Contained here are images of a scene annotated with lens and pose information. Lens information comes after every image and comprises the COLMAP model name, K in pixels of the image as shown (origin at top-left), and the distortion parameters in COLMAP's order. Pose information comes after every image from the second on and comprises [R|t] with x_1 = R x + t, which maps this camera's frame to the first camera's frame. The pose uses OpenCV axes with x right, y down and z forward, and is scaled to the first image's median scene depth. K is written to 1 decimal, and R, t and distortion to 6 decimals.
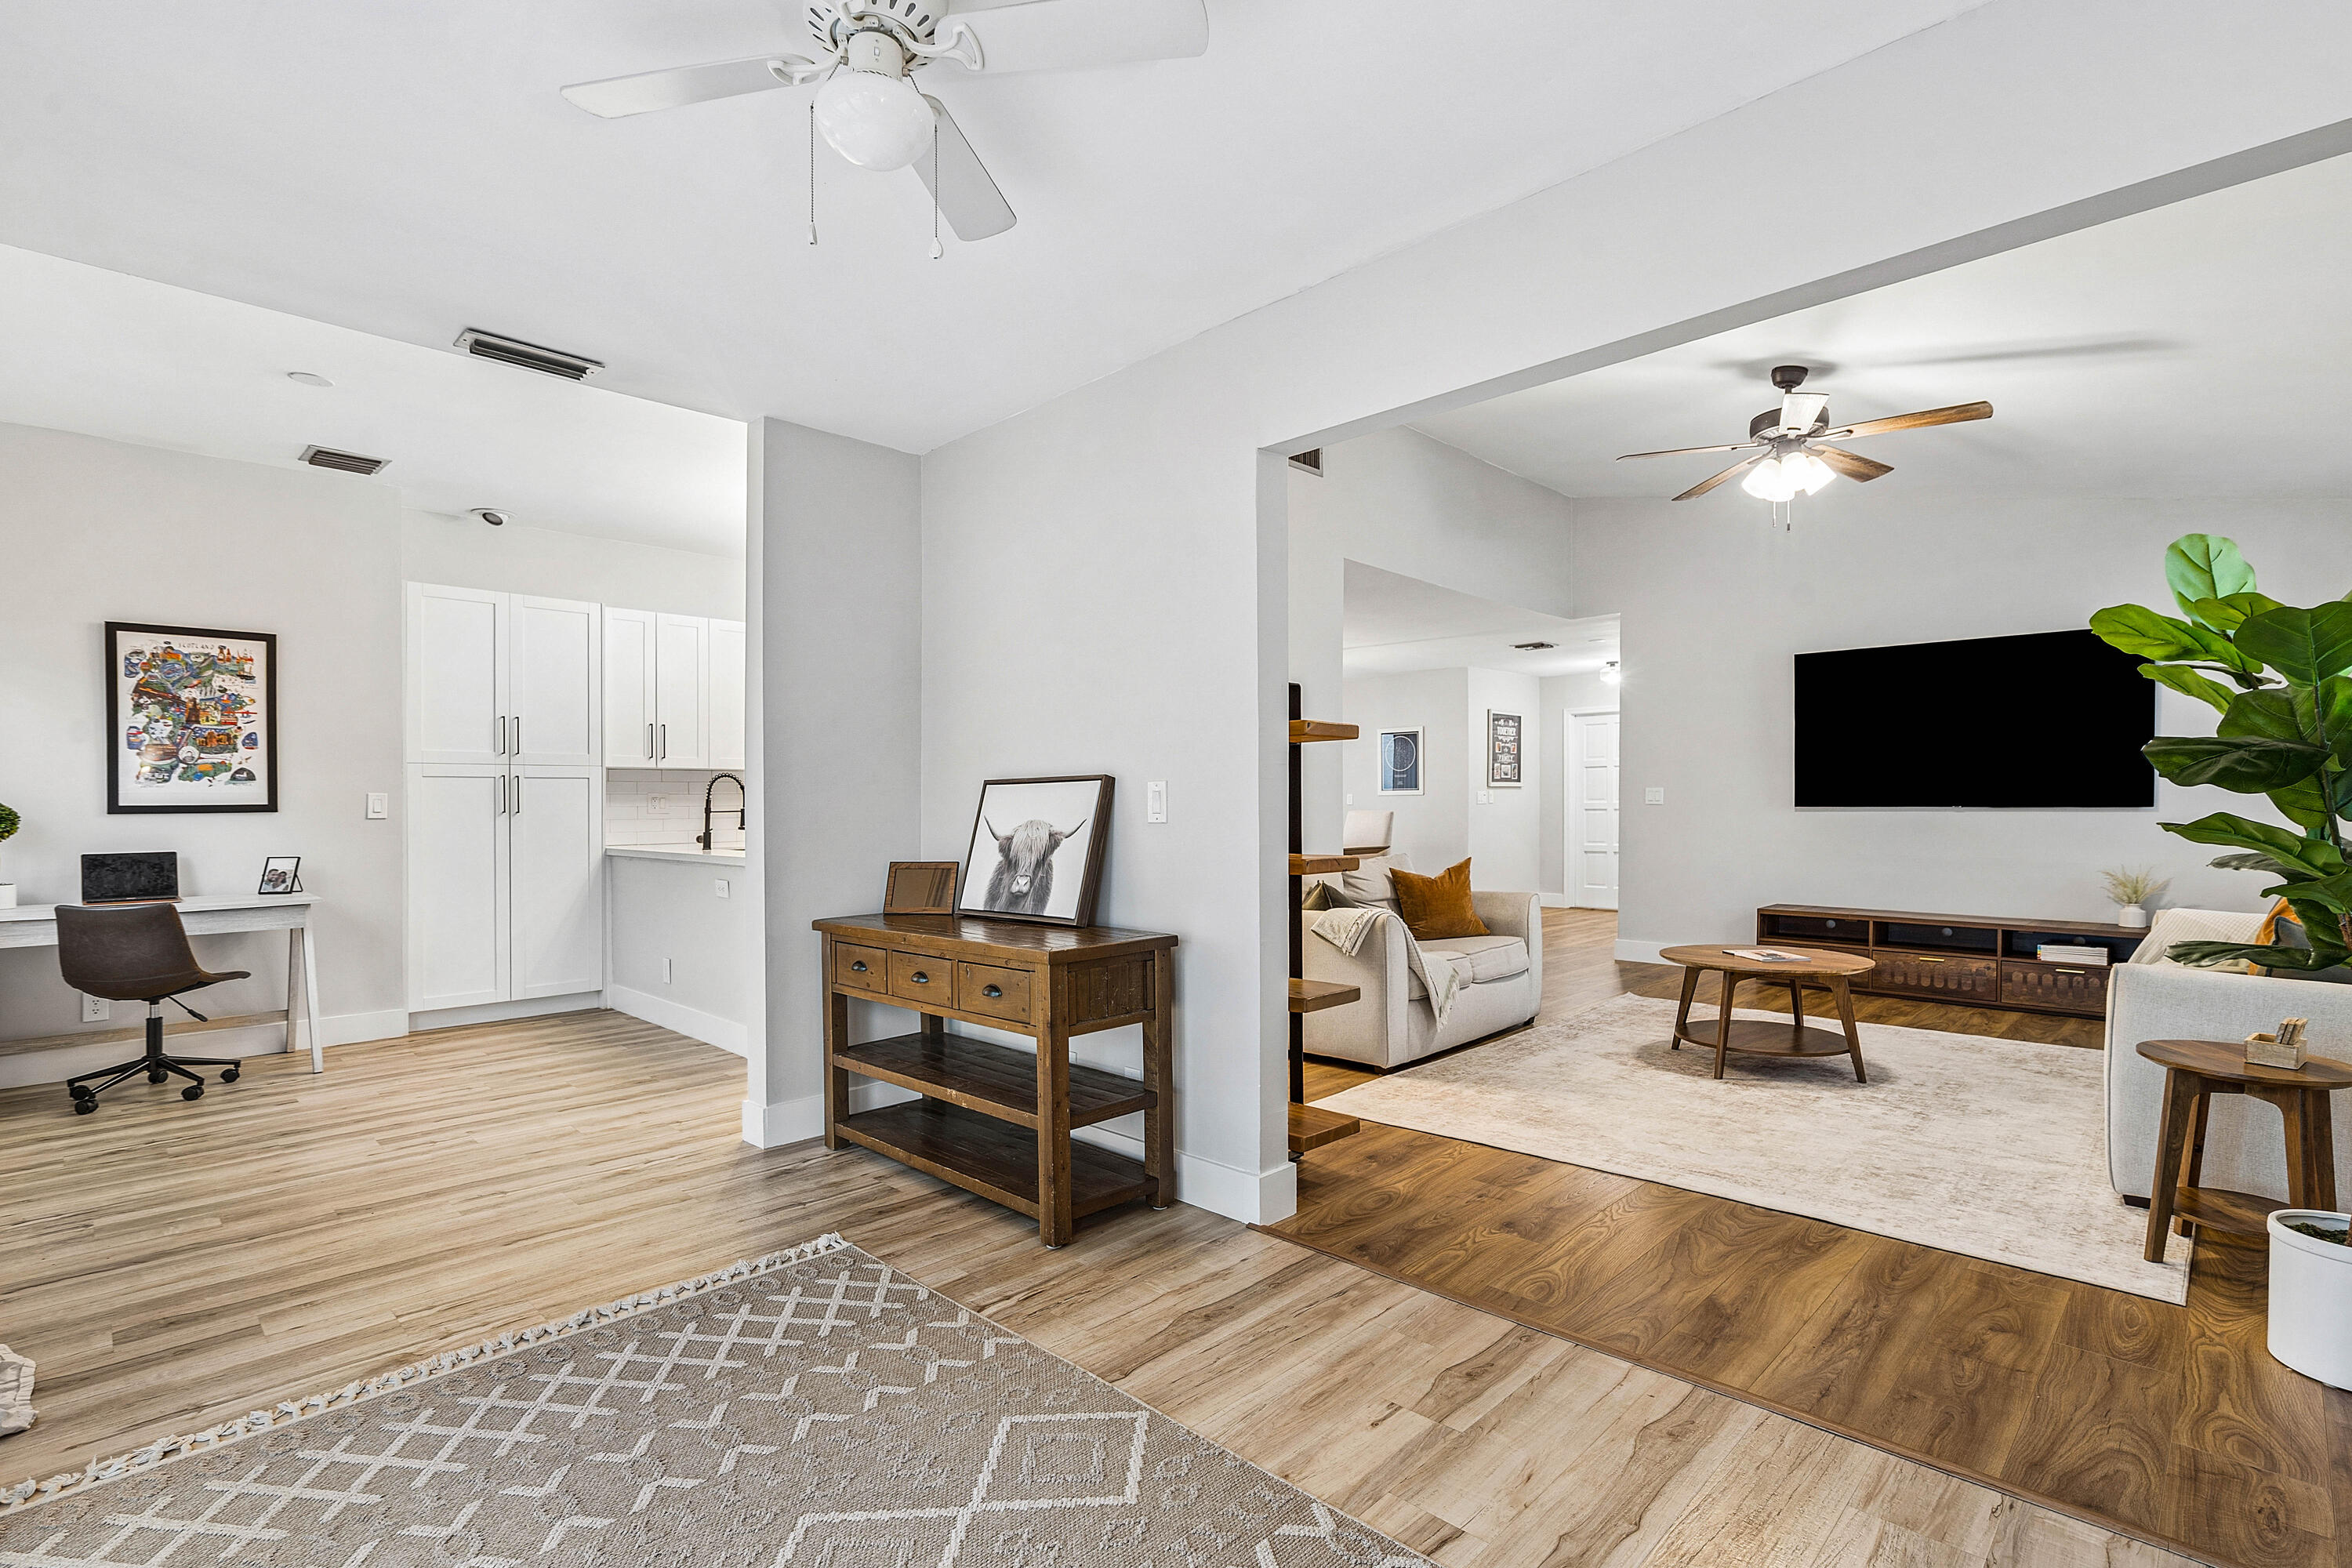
lens RADIAL K [[1114.1, 0, 1177.3], [0, 1114.1, 800.5], [0, 0, 1]] dist [0.001900, 0.000216]
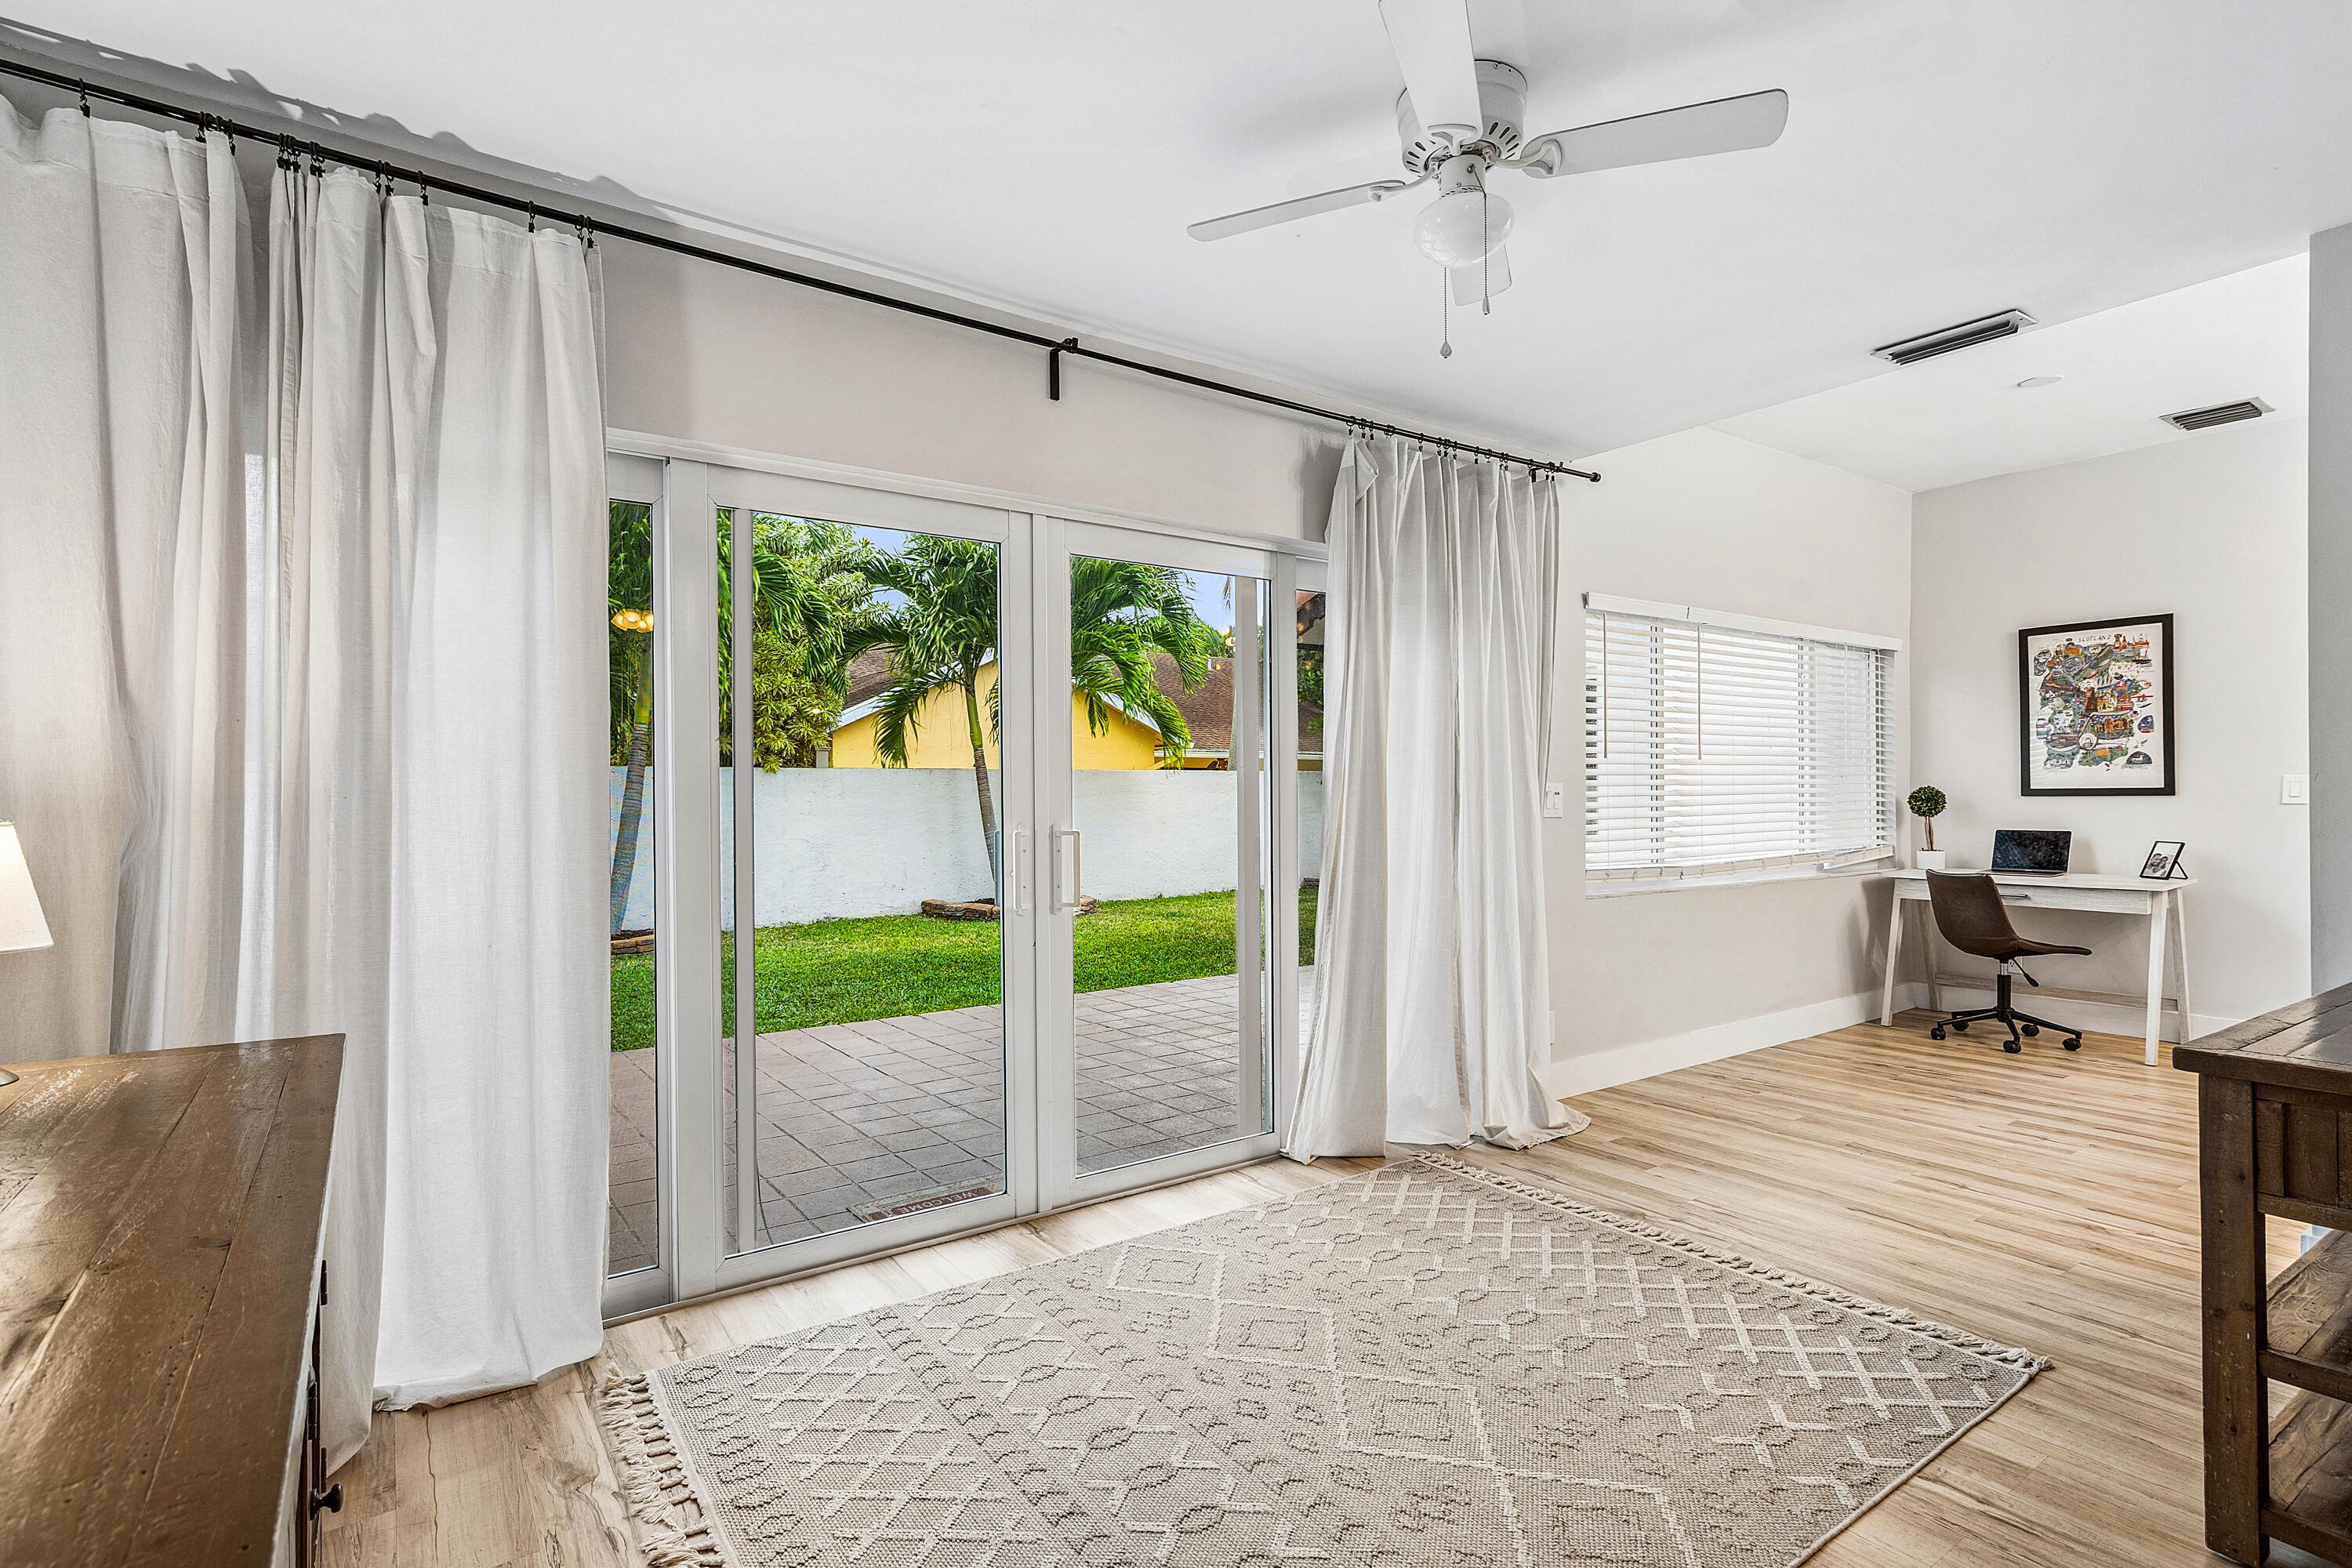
lens RADIAL K [[1106.4, 0, 1139.0], [0, 1106.4, 790.2], [0, 0, 1]] dist [0.000045, -0.000202]
pose [[-0.193508, 0.007751, -0.981068, 0.349217], [0.011097, 0.999922, 0.005712, -0.010814], [0.981036, -0.009782, -0.193579, 0.329985]]
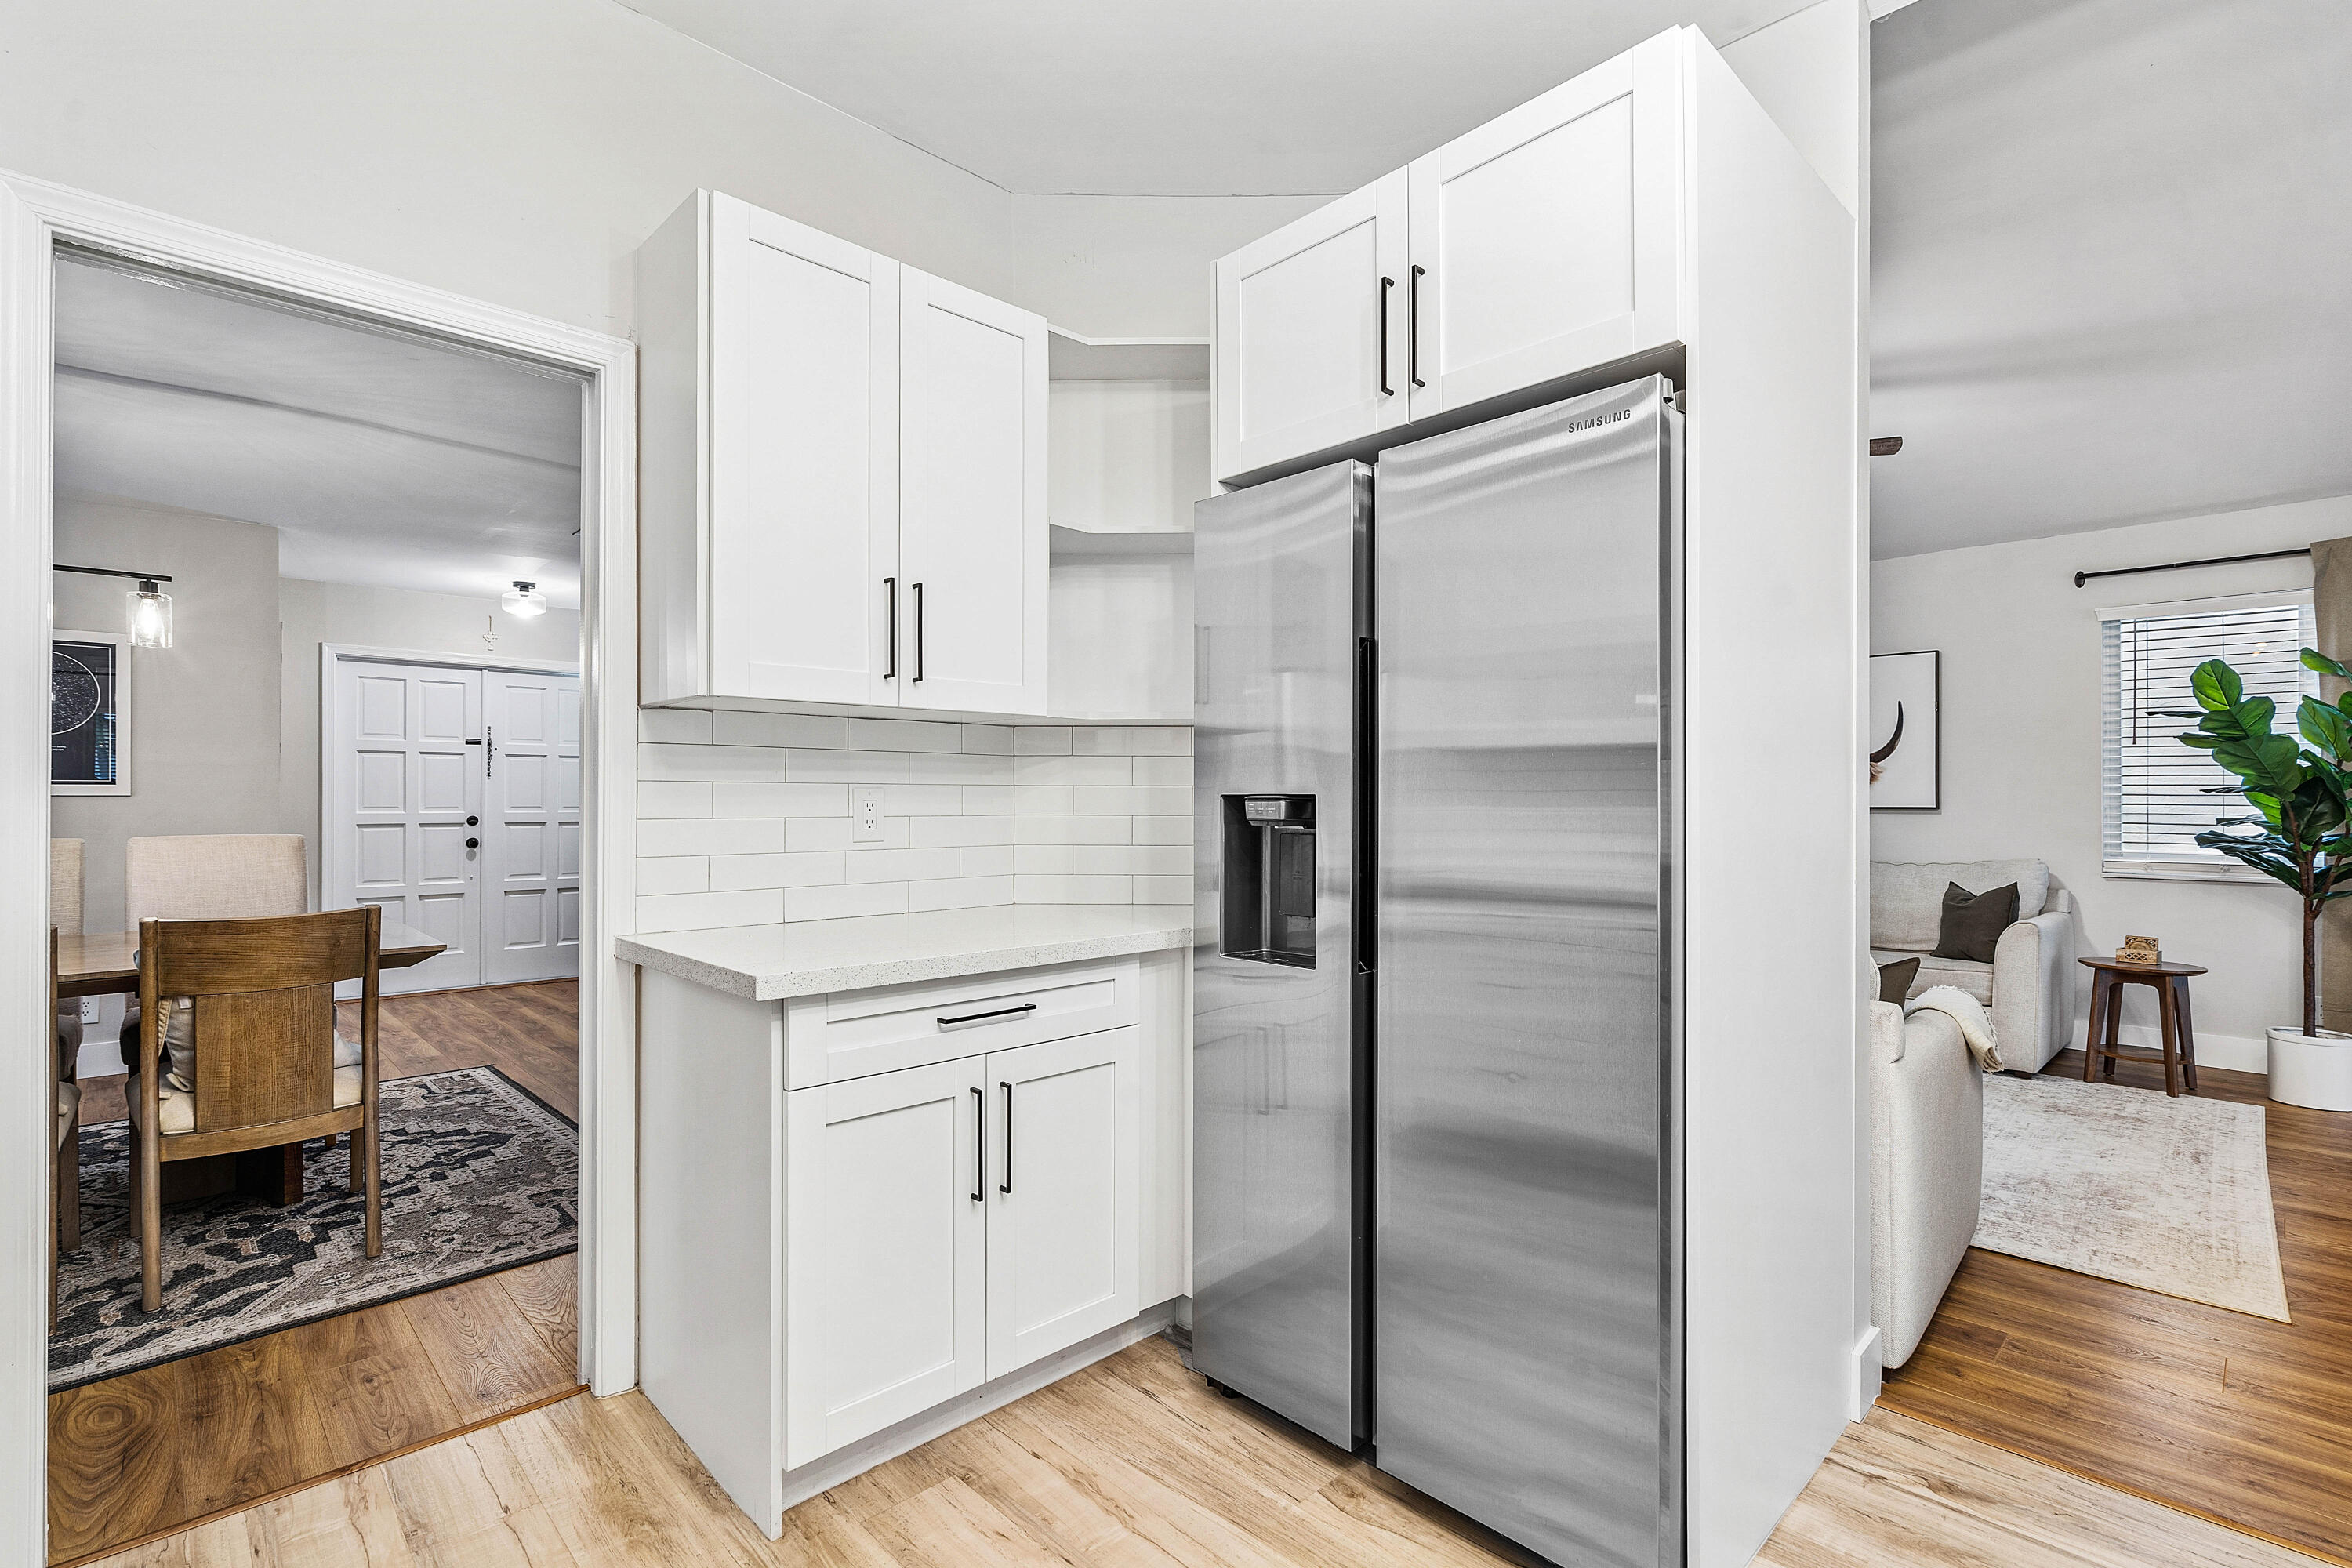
lens RADIAL K [[1089.5, 0, 1158.0], [0, 1089.5, 799.8], [0, 0, 1]] dist [-0.001961, -0.000360]
pose [[0.024467, 0.011428, 0.999635, -0.434630], [-0.002490, 0.999932, -0.011370, 0.000152], [-0.999698, -0.002211, 0.024494, 1.408944]]
